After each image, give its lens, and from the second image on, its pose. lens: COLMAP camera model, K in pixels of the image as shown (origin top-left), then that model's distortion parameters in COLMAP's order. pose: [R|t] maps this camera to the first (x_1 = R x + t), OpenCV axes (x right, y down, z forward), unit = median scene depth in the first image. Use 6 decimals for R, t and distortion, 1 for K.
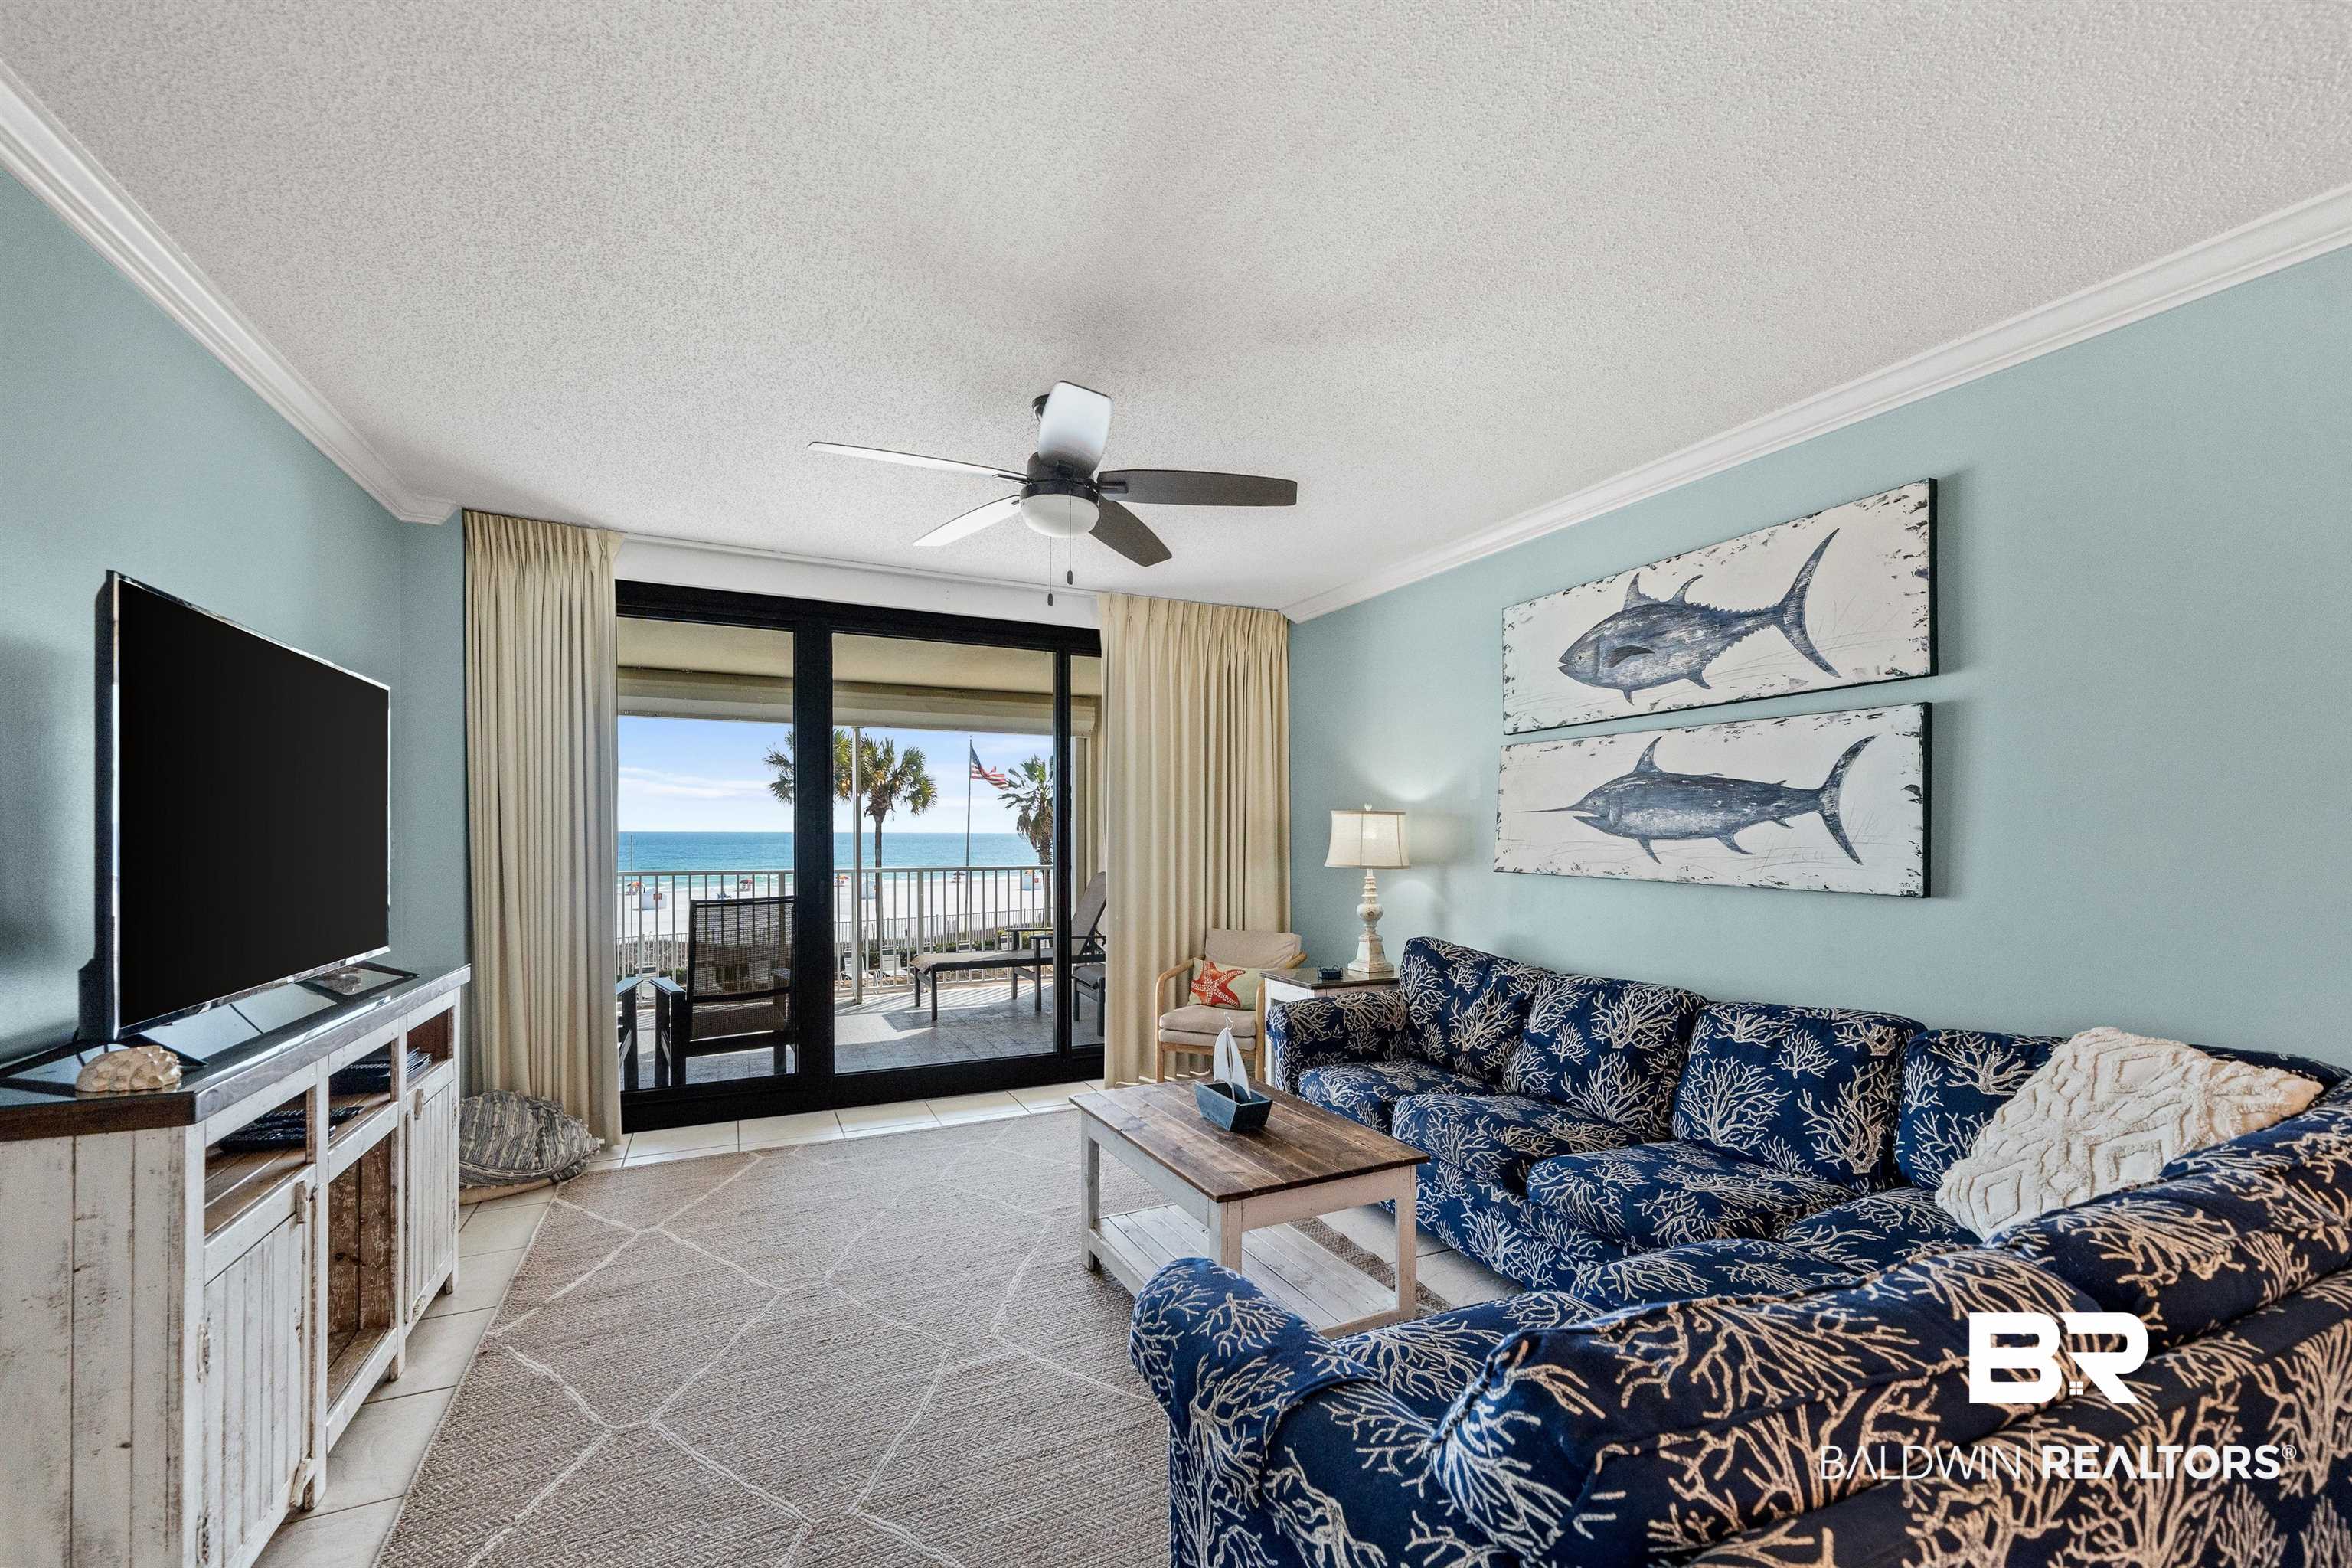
lens RADIAL K [[923.8, 0, 1207.8], [0, 923.8, 829.9], [0, 0, 1]] dist [-0.002520, 0.001482]
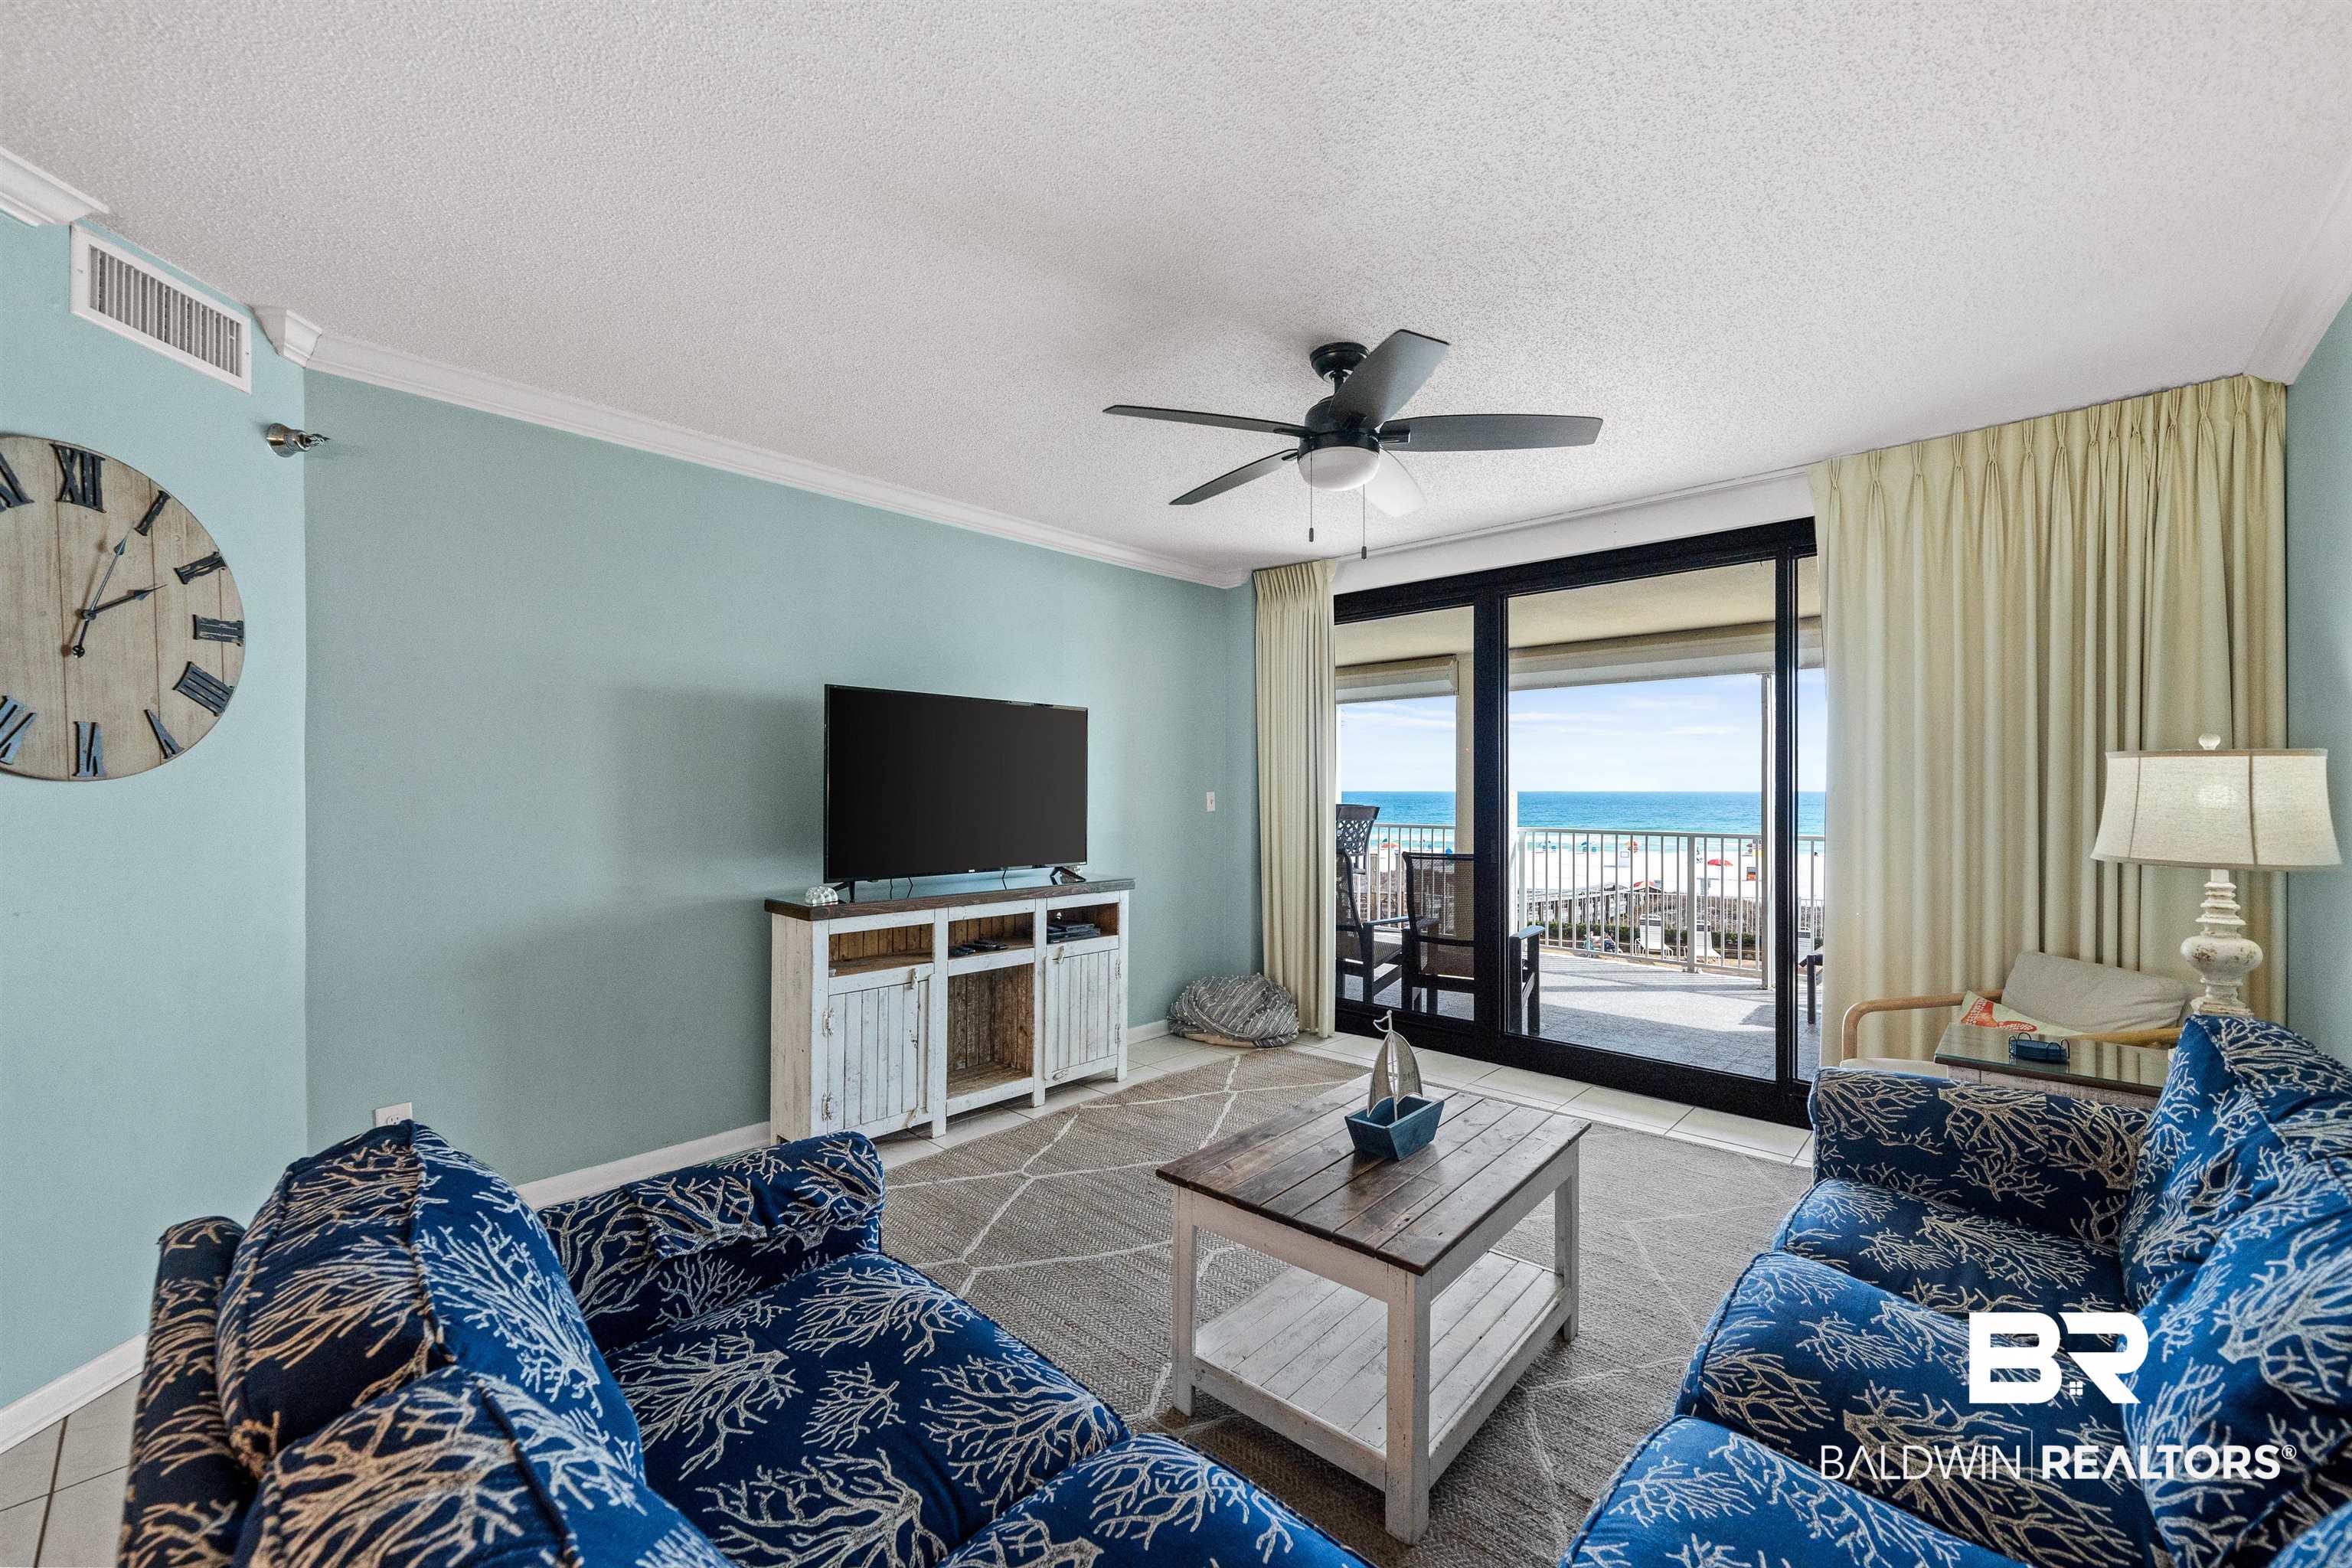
lens RADIAL K [[929.8, 0, 1198.1], [0, 929.8, 787.1], [0, 0, 1]] dist [0.000891, 0.000761]
pose [[0.376436, -0.007247, -0.926414, 0.522187], [0.003273, 0.999974, -0.006492, 0.000908], [0.926437, -0.000588, 0.376450, 0.374040]]
